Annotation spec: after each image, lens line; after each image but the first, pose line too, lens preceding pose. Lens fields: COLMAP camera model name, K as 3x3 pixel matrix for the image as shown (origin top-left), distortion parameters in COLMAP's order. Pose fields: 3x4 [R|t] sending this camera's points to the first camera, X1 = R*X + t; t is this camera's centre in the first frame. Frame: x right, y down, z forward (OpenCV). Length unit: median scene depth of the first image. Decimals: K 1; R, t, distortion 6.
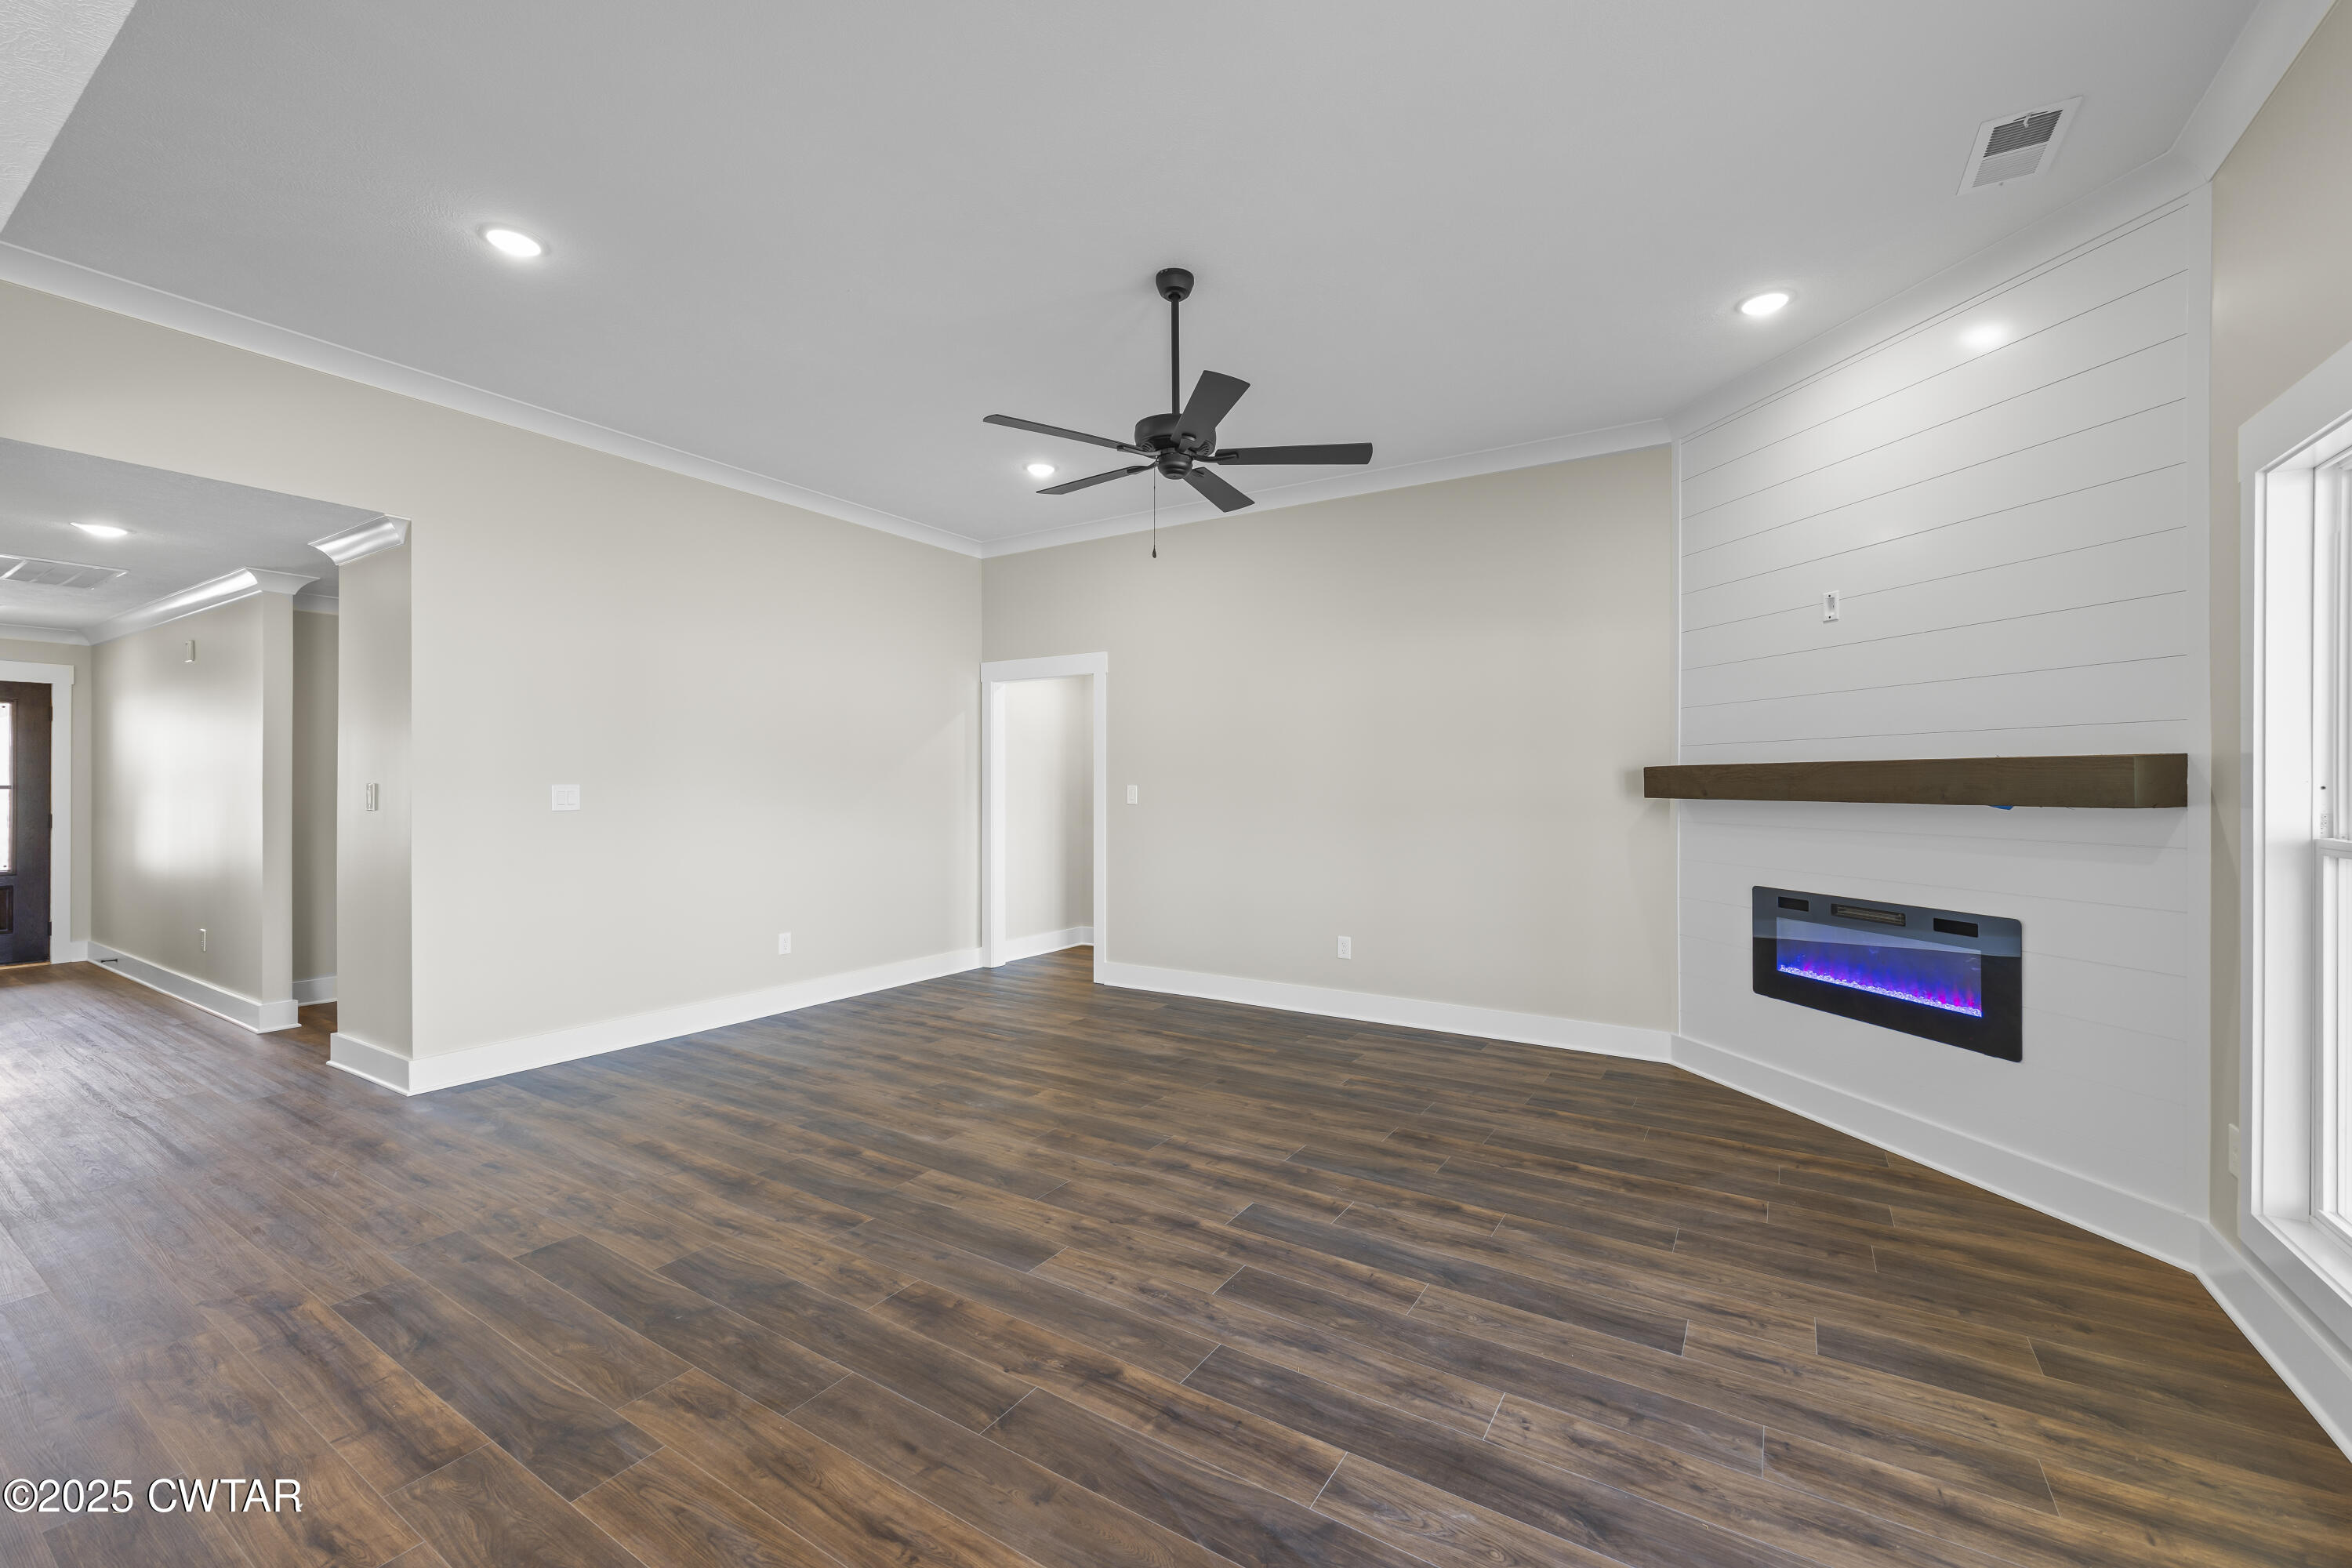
lens RADIAL K [[949.8, 0, 1184.0], [0, 949.8, 786.0], [0, 0, 1]] dist [-0.000245, 0.000639]
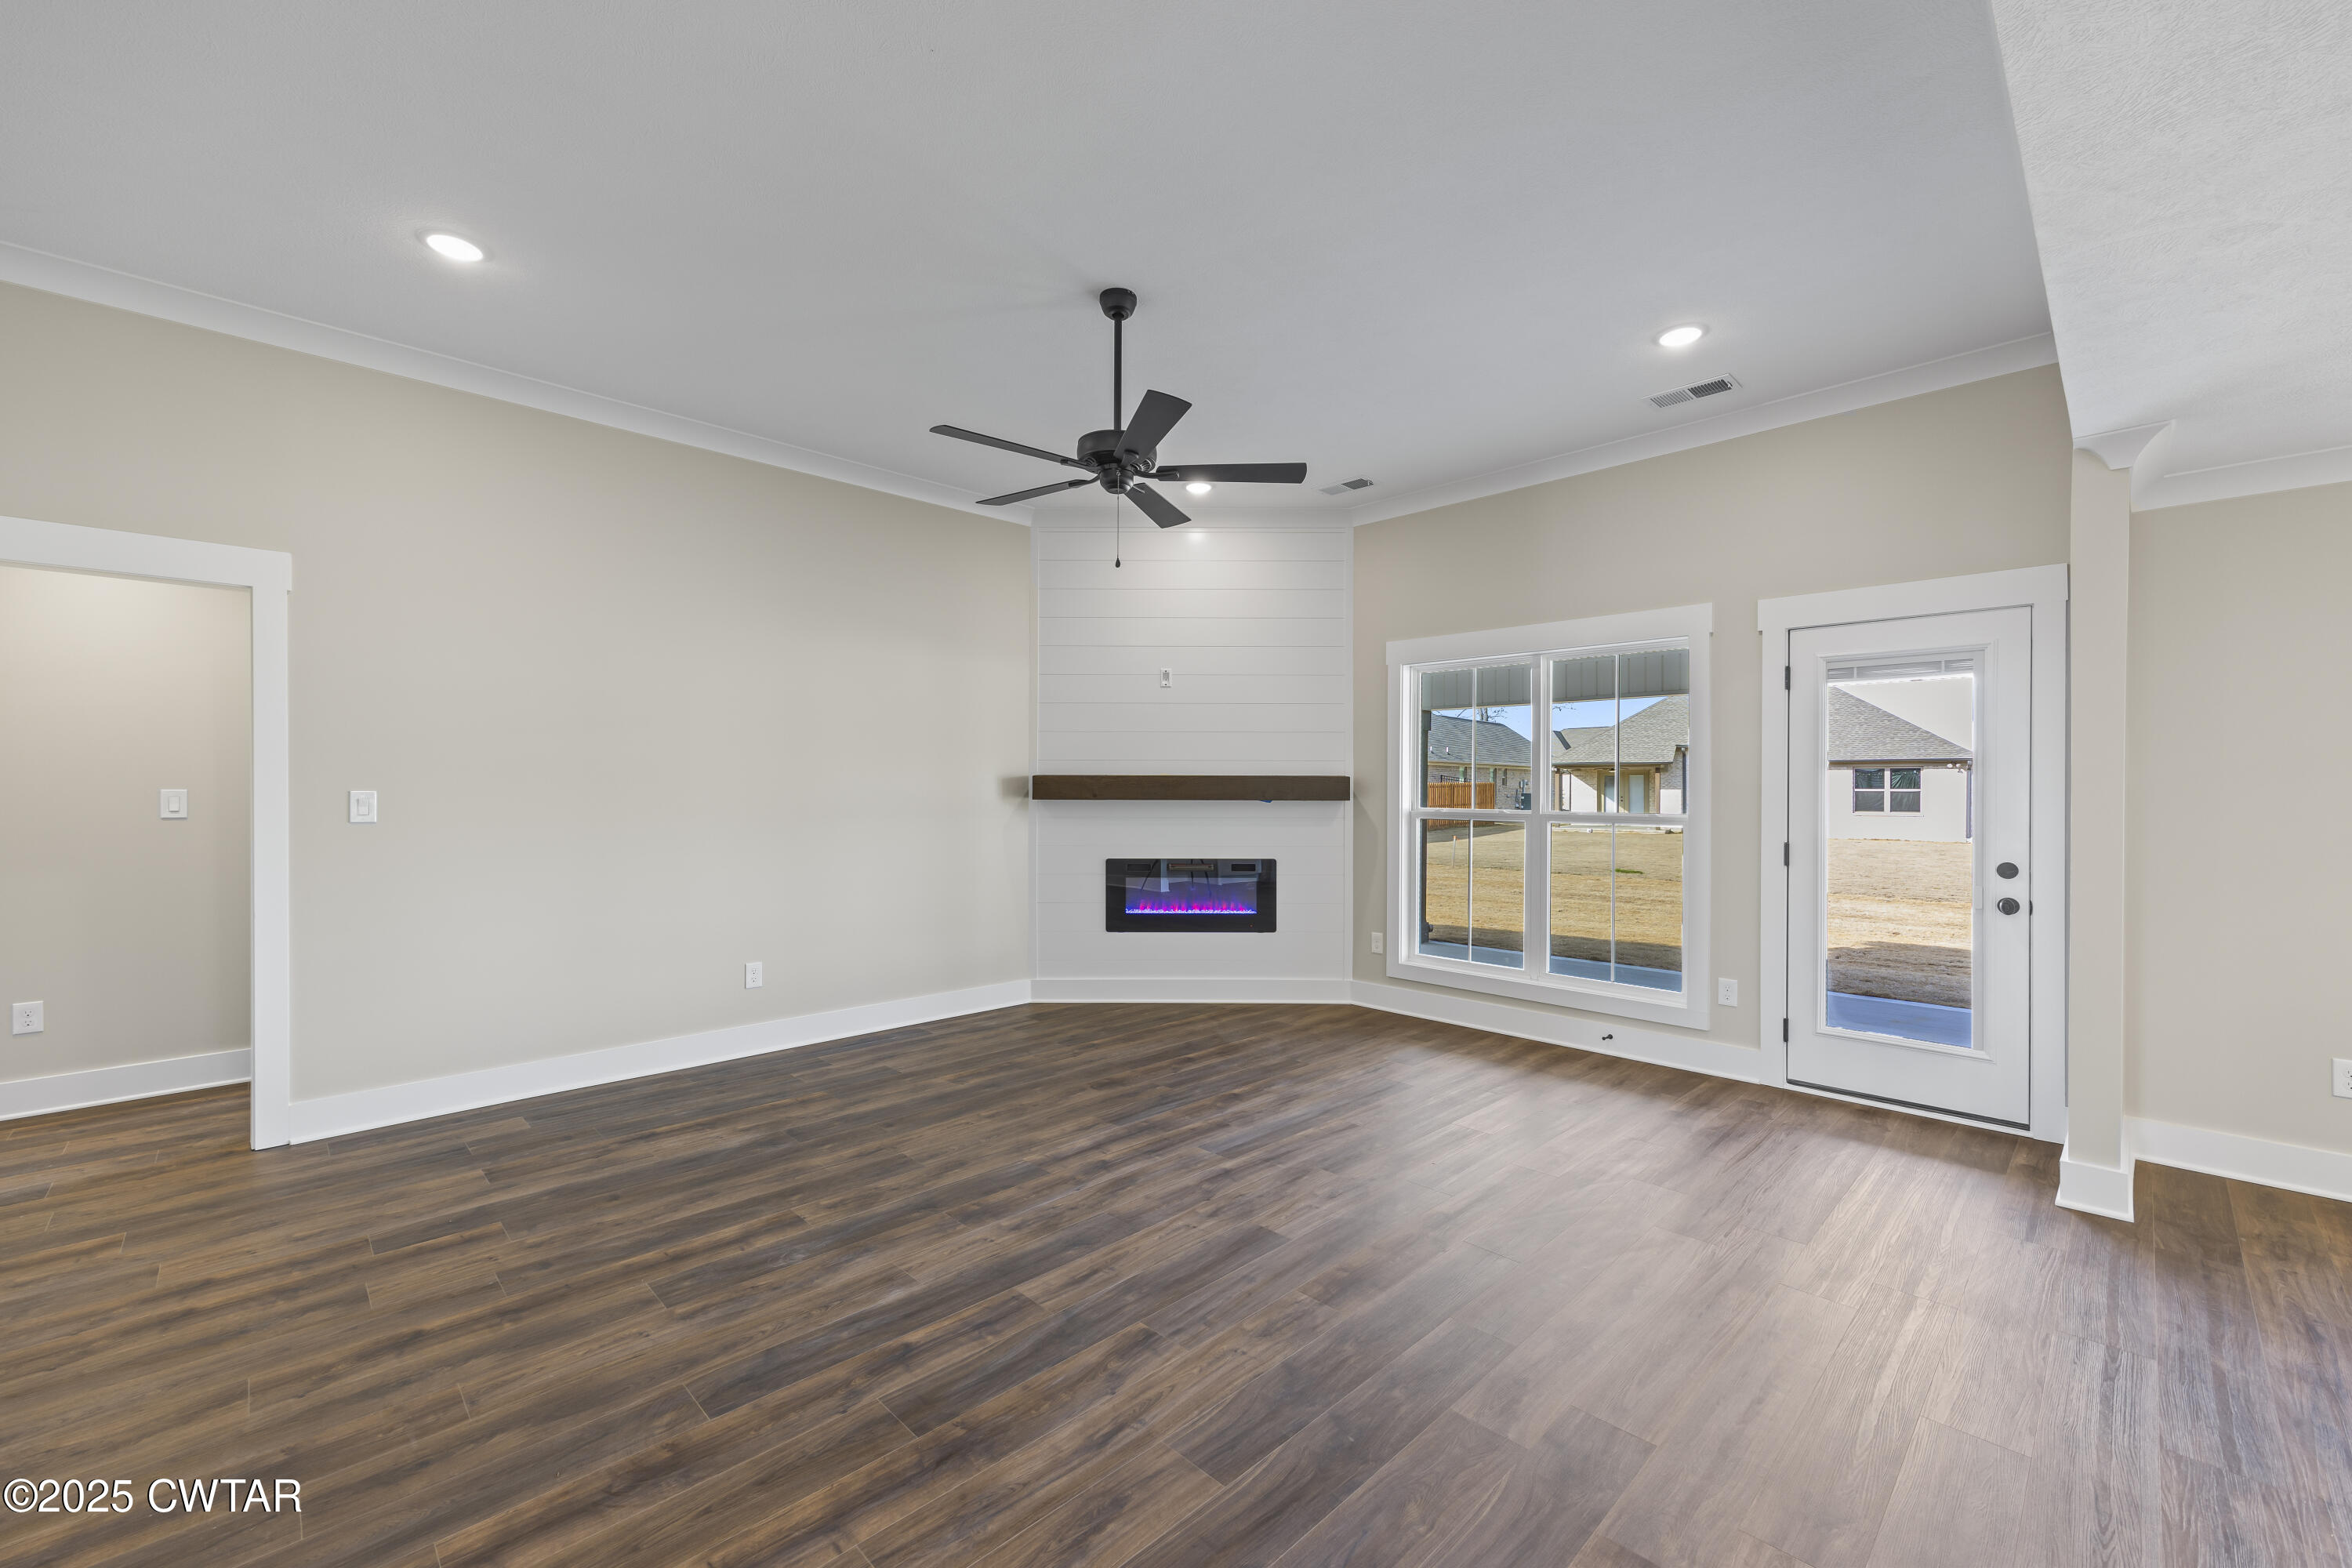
lens RADIAL K [[949.8, 0, 1184.0], [0, 949.8, 786.0], [0, 0, 1]] dist [-0.000245, 0.000639]
pose [[0.225913, 0.001927, 0.974146, -0.881195], [-0.000925, 0.999998, -0.001764, -0.004518], [-0.974147, -0.000503, 0.225914, 0.613468]]
